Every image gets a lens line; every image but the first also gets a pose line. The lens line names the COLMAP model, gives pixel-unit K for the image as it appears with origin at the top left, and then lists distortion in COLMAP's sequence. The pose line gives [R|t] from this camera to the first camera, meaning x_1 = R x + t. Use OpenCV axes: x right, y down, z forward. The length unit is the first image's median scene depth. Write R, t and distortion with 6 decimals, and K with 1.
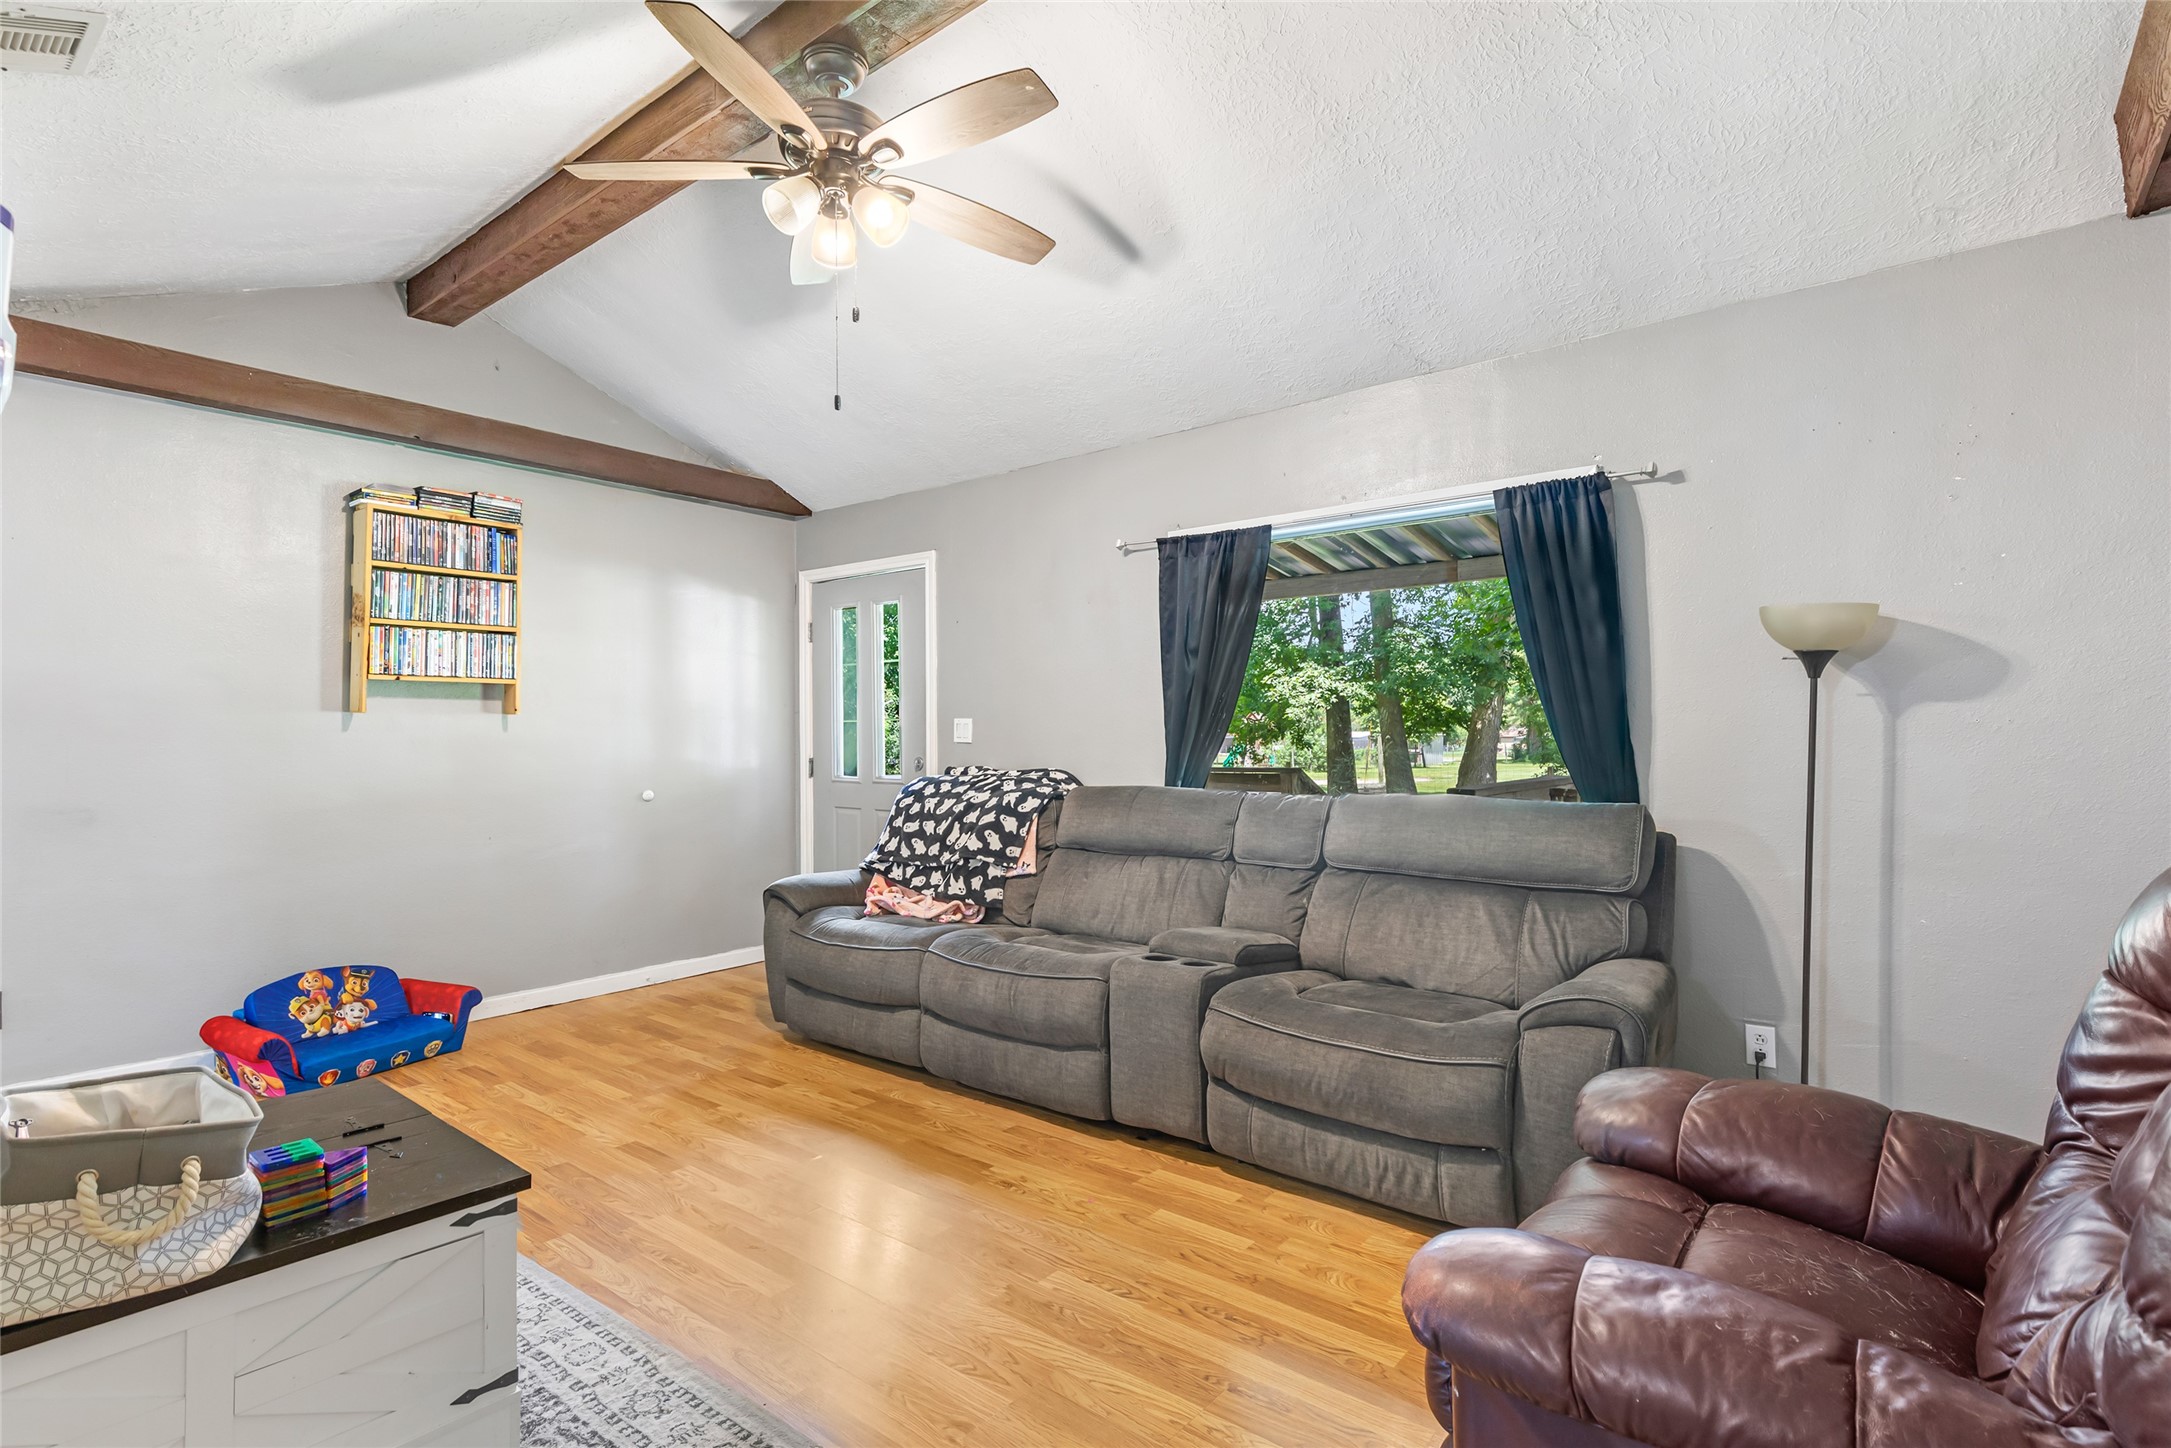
lens RADIAL K [[1054.2, 0, 1133.8], [0, 1054.2, 721.0], [0, 0, 1]] dist [0.001444, -0.000009]
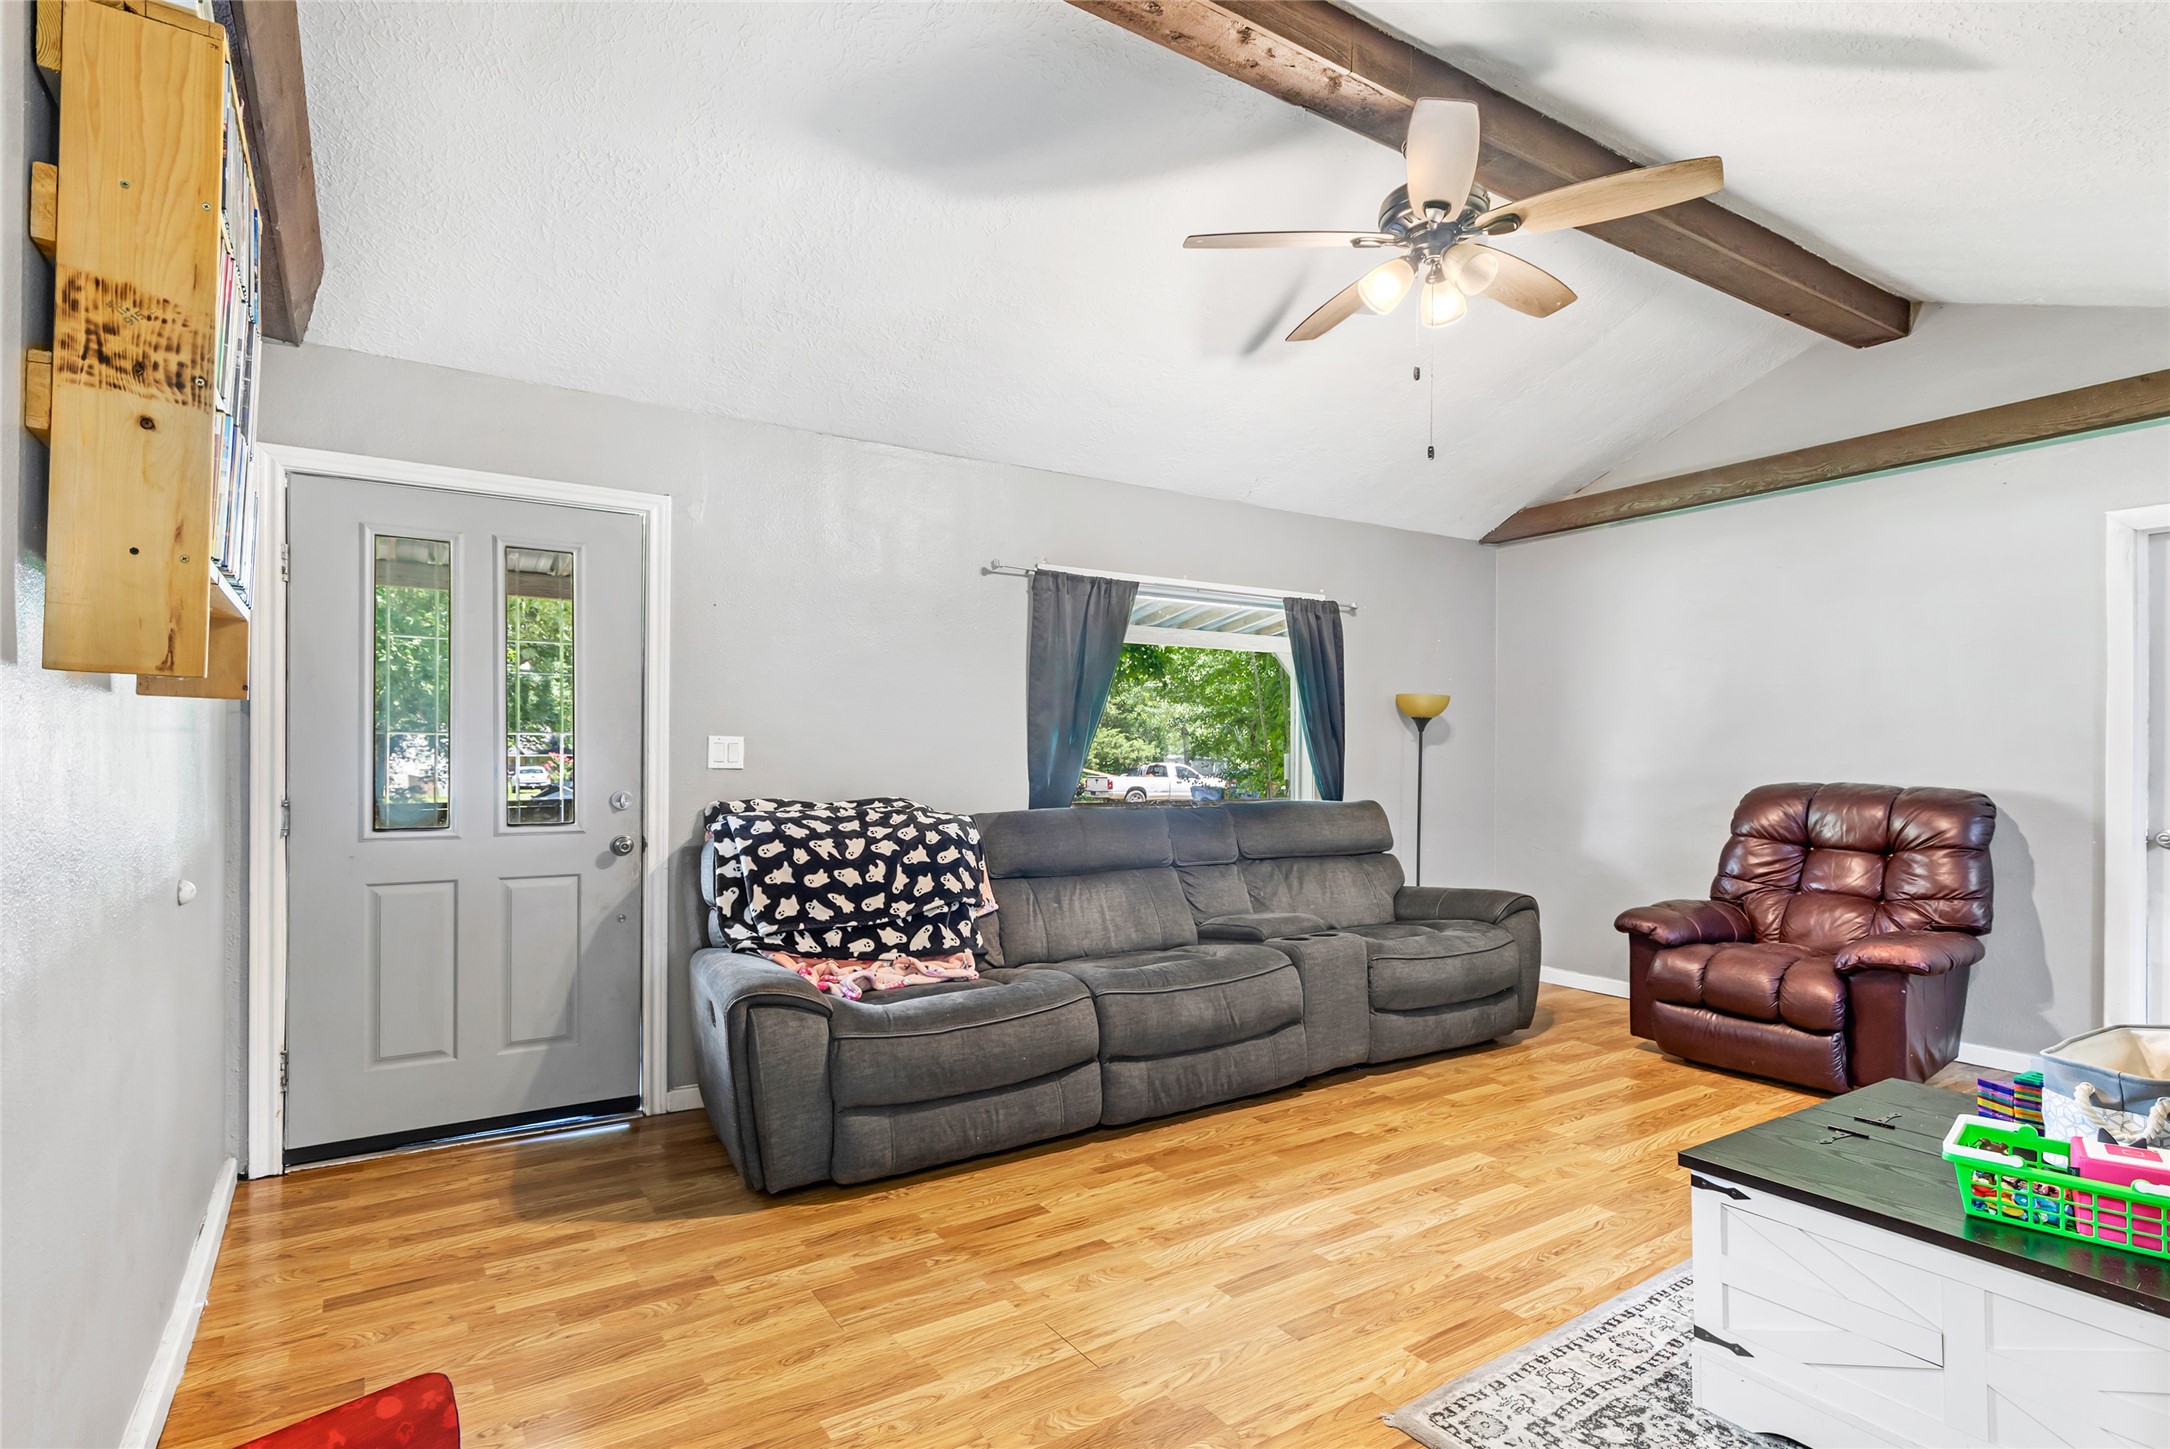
lens RADIAL K [[991.2, 0, 1090.2], [0, 991.2, 756.0], [0, 0, 1]] dist [0.007669, 0.000118]
pose [[0.358743, 0.006768, 0.933412, -1.033504], [-0.013489, 0.999907, -0.002066, 0.013682], [-0.933339, -0.011850, 0.358801, 0.725896]]
